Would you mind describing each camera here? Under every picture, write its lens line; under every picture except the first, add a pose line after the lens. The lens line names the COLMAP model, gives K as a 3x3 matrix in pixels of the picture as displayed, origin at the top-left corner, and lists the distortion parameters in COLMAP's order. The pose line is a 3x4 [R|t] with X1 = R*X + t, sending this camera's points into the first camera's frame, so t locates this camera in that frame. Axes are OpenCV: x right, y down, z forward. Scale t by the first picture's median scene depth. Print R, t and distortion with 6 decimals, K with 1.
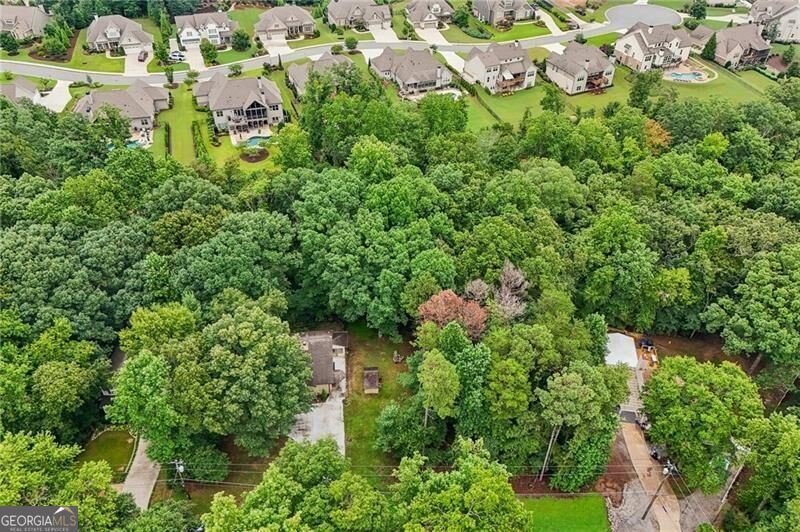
lens RADIAL K [[636.3, 0, 417.4], [0, 636.3, 254.2], [0, 0, 1]] dist [0.075468, -0.078644]
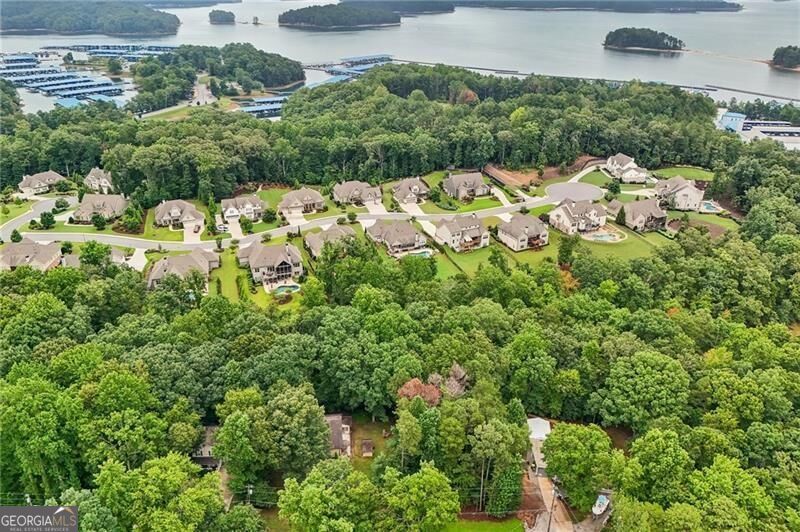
lens RADIAL K [[636.3, 0, 407.9], [0, 636.3, 233.7], [0, 0, 1]] dist [0.075468, -0.078644]
pose [[0.999907, -0.013603, -0.000393, 0.024224], [0.013055, 0.966952, -0.254625, 0.081107], [0.003843, 0.254597, 0.967040, -0.474146]]
